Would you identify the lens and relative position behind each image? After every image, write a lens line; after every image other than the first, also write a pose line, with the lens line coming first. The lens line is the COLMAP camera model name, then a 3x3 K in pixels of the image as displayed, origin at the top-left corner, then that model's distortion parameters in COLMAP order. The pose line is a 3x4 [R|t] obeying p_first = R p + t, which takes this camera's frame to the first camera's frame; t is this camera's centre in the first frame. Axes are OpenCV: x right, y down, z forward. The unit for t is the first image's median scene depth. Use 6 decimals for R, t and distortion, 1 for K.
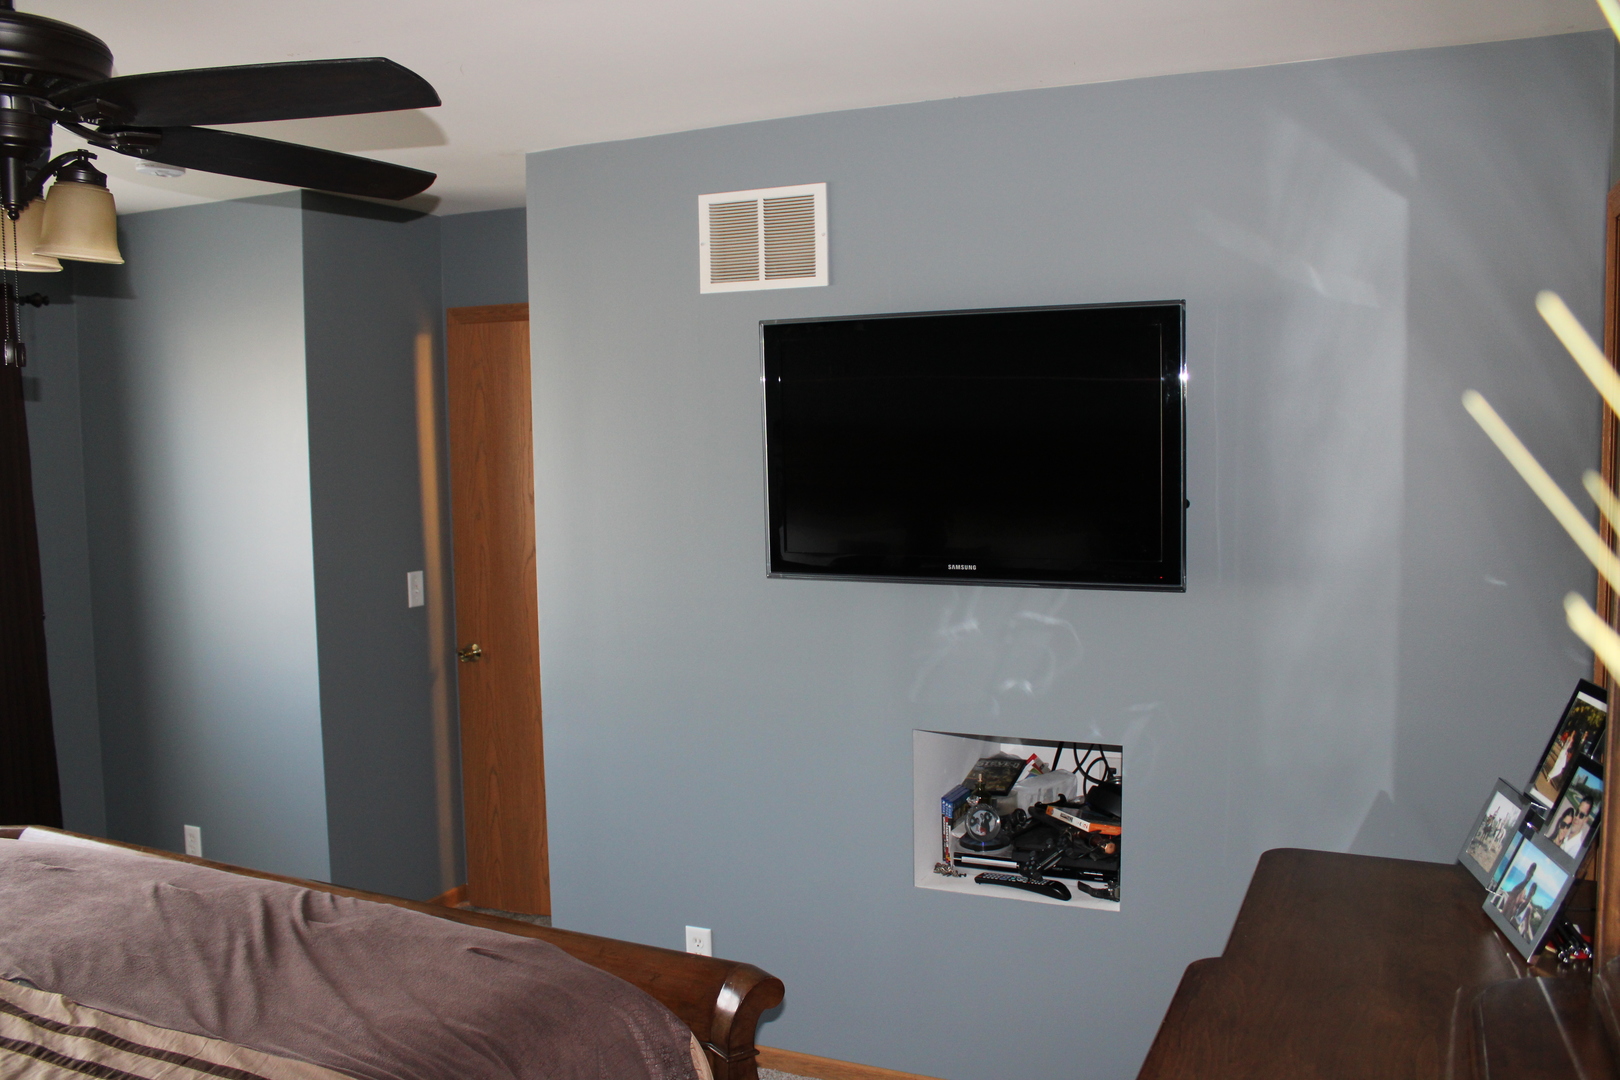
lens RADIAL K [[1359.7, 0, 810.0], [0, 1359.7, 540.0], [0, 0, 1]] dist [-0.061441, 0.011546]
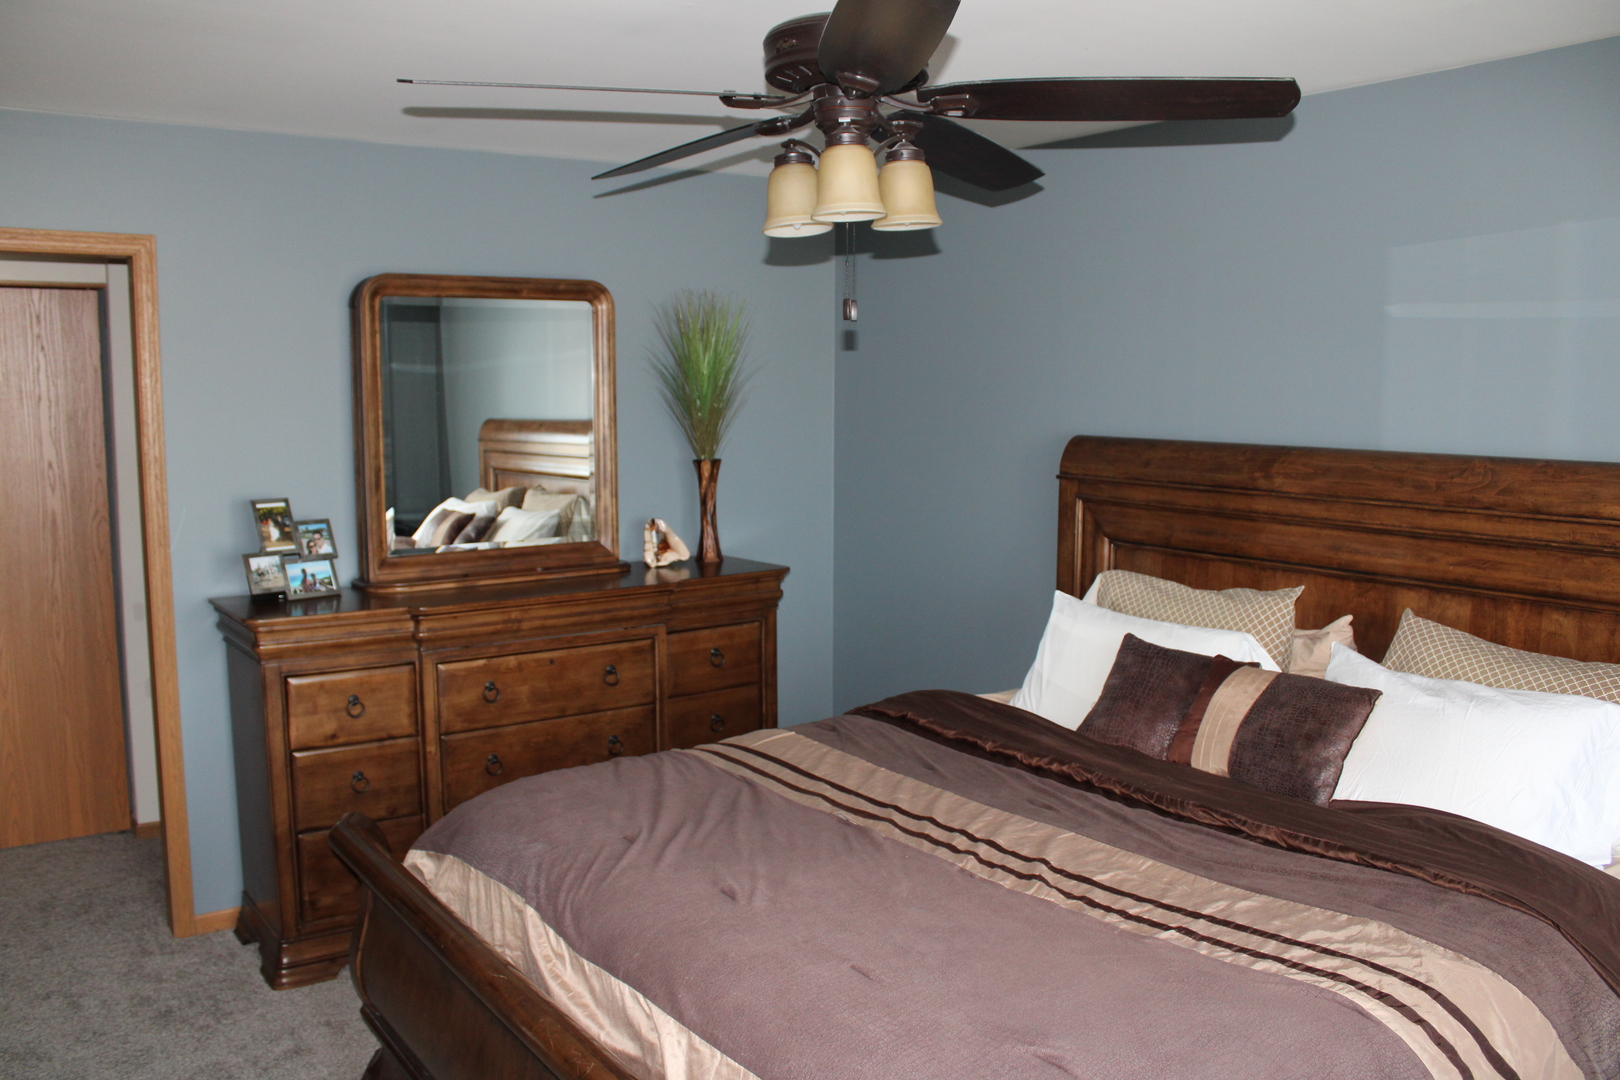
lens RADIAL K [[1359.7, 0, 810.0], [0, 1359.7, 540.0], [0, 0, 1]] dist [-0.061441, 0.011546]
pose [[-0.867719, -0.041449, 0.495324, -1.431456], [0.054891, 0.982431, 0.178369, -0.191820], [-0.494015, 0.181963, -0.850199, 2.533040]]
